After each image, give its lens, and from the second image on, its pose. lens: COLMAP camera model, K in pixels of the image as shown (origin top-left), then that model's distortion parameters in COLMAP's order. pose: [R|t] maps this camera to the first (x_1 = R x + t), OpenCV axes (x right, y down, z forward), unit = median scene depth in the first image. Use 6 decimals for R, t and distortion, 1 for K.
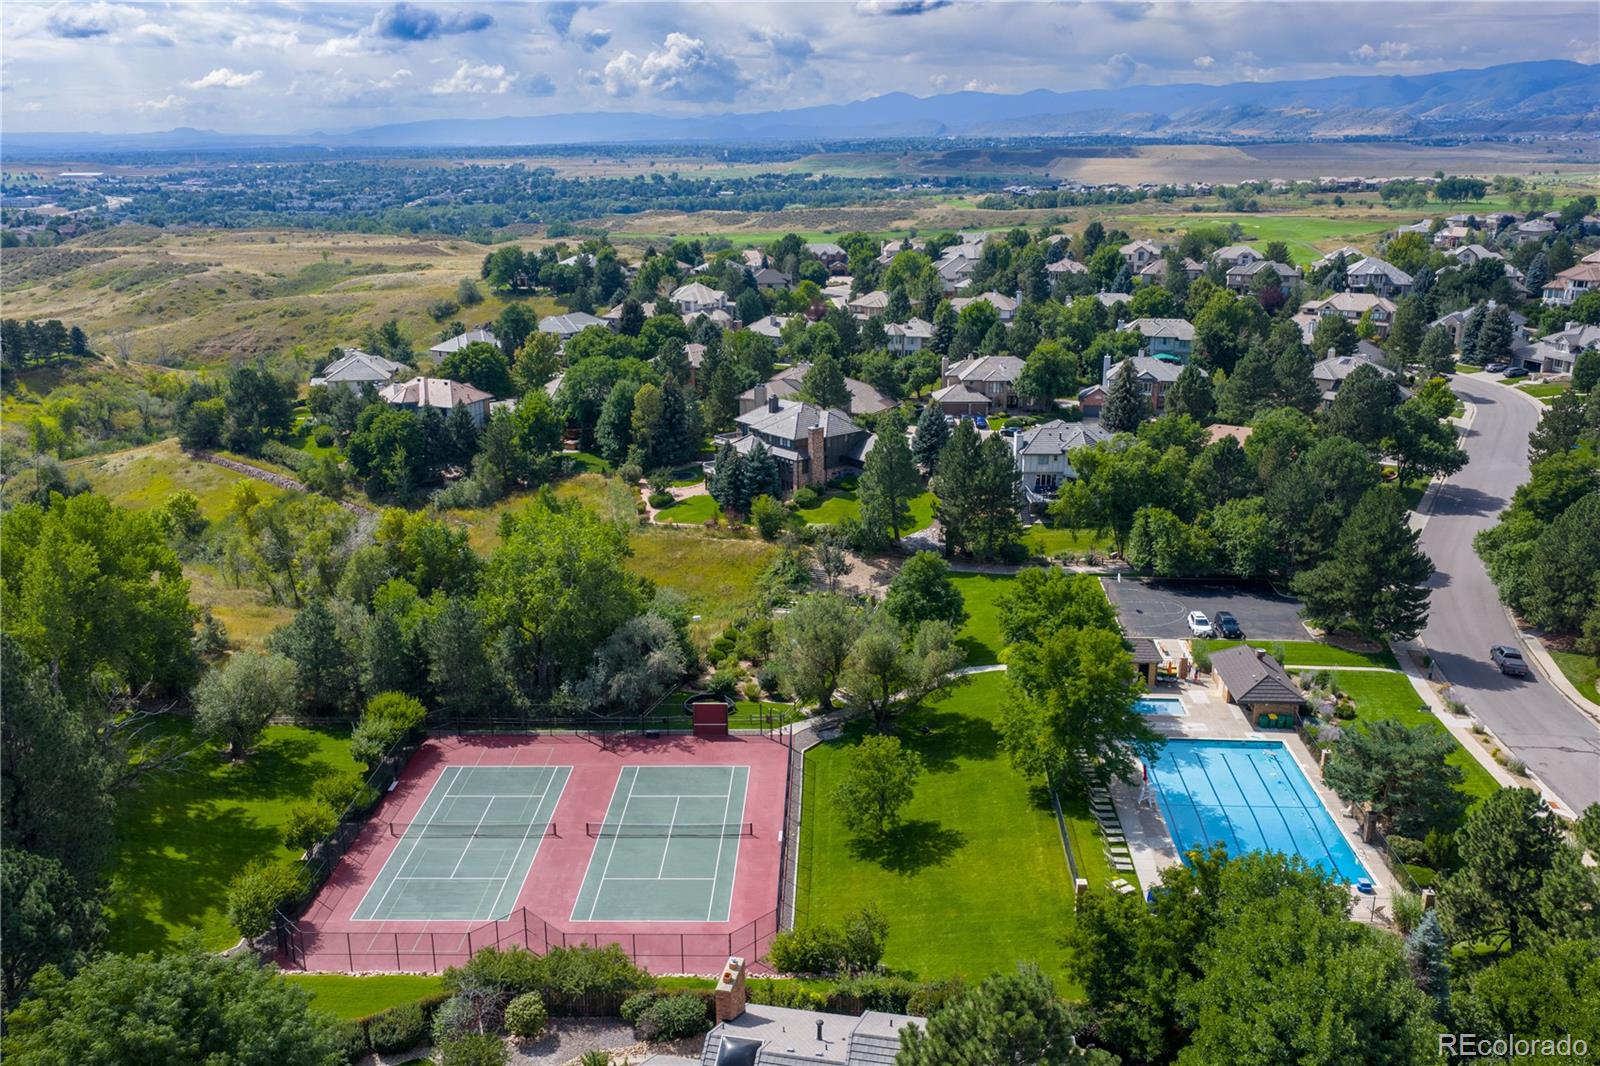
lens RADIAL K [[1305.2, 0, 800.0], [0, 1305.2, 533.0], [0, 0, 1]] dist [0.000814, -0.008094]
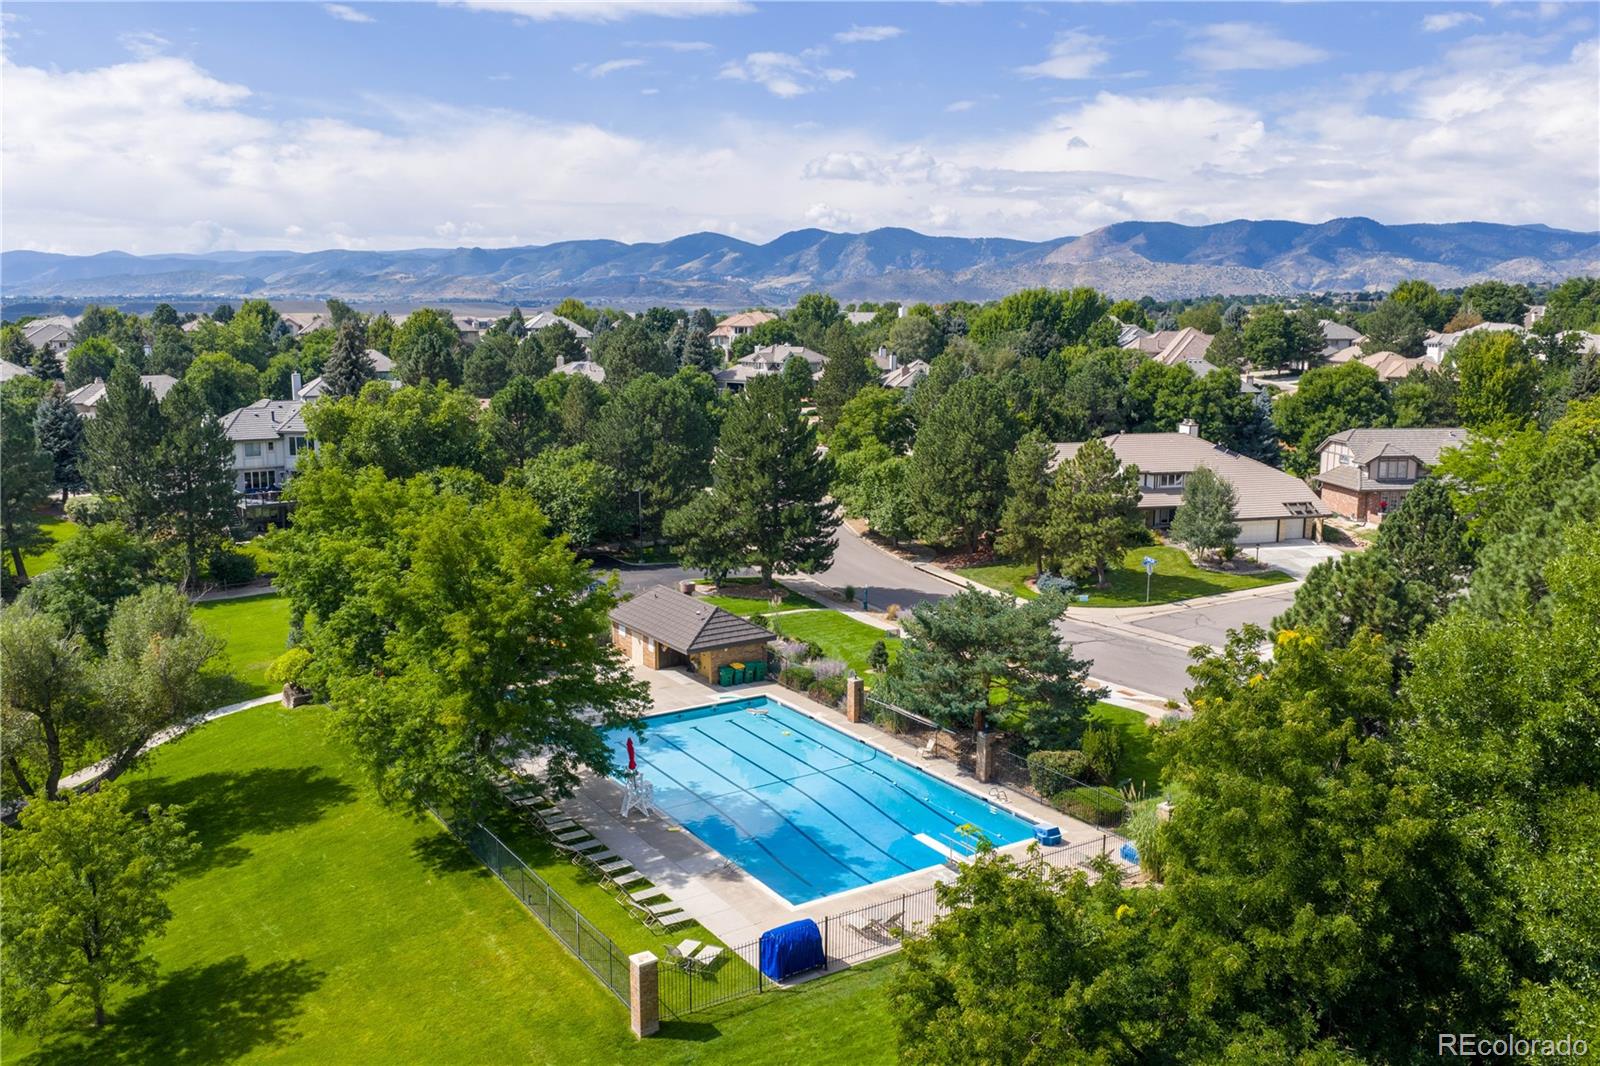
lens RADIAL K [[1305.2, 0, 800.0], [0, 1305.2, 533.0], [0, 0, 1]] dist [0.000814, -0.008094]
pose [[0.796571, -0.091137, 0.597636, 0.003236], [0.164474, 0.983953, -0.069173, 0.111074], [-0.581742, 0.153397, 0.798778, 0.399824]]
